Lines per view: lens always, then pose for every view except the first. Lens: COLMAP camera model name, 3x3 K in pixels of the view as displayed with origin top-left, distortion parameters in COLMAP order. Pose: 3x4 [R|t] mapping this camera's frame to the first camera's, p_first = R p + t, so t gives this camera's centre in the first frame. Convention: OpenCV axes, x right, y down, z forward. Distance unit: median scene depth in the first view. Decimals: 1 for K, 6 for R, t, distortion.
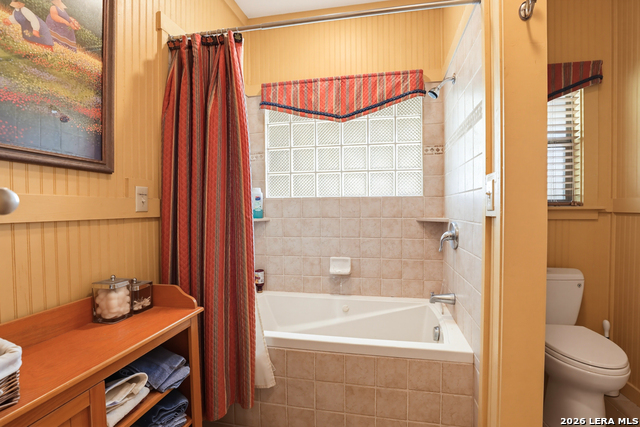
lens RADIAL K [[295.1, 0, 325.5], [0, 295.1, 211.7], [0, 0, 1]] dist [-0.041316, 0.001084]
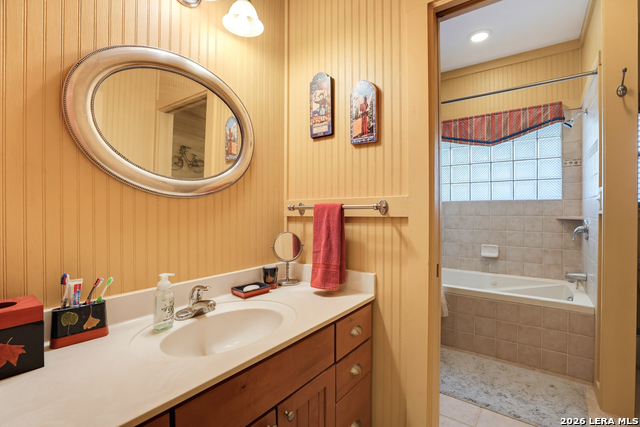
lens RADIAL K [[295.1, 0, 325.5], [0, 295.1, 211.7], [0, 0, 1]] dist [-0.041316, 0.001084]
pose [[0.911653, 0.006761, -0.410905, -0.093823], [-0.007857, 0.999969, -0.000978, 0.009798], [0.410885, 0.004120, 0.911678, -0.563109]]
